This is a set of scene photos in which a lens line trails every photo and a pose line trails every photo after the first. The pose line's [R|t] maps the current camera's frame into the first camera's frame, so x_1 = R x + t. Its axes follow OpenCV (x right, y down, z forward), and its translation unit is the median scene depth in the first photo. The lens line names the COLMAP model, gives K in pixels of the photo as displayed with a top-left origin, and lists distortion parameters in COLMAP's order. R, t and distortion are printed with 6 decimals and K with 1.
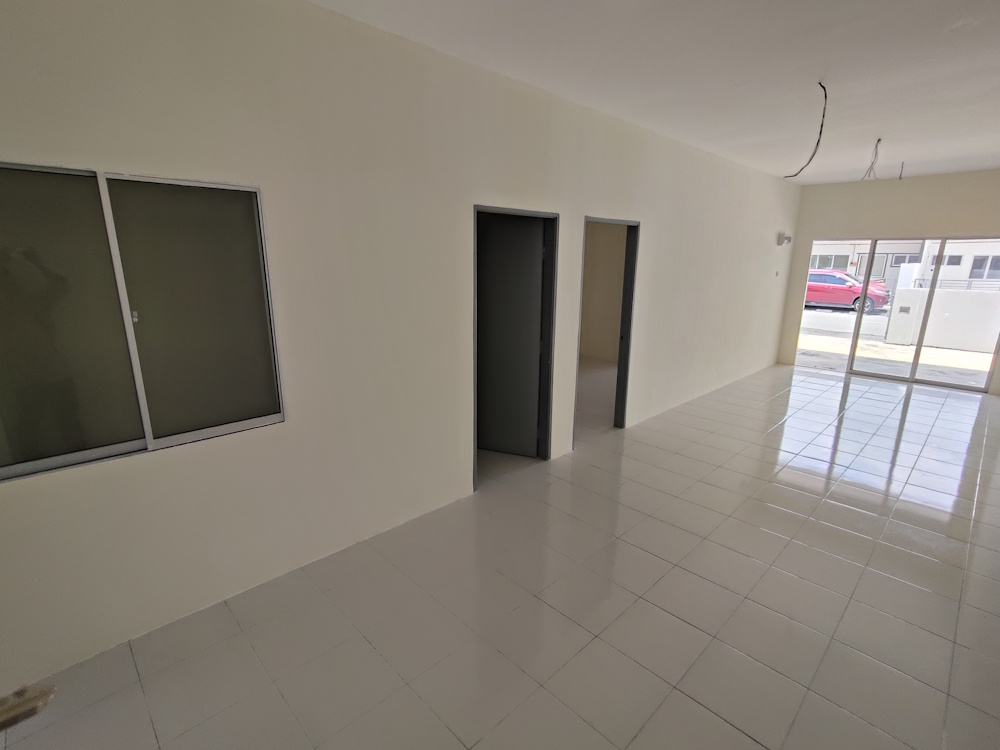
lens RADIAL K [[470.1, 0, 500.0], [0, 470.1, 375.0], [0, 0, 1]] dist [-0.001903, -0.000294]
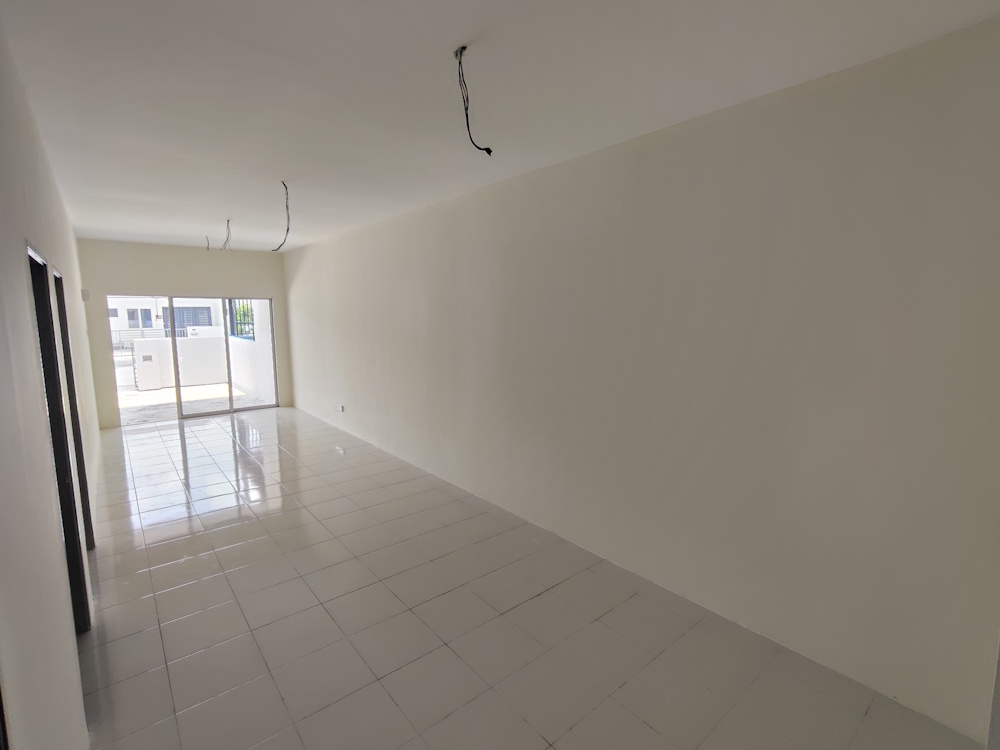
lens RADIAL K [[470.1, 0, 500.0], [0, 470.1, 375.0], [0, 0, 1]] dist [-0.001903, -0.000294]
pose [[0.059267, -0.135839, 0.988957, -0.257044], [0.239631, 0.963666, 0.118005, -0.051423], [-0.969053, 0.229991, 0.089665, 0.178845]]
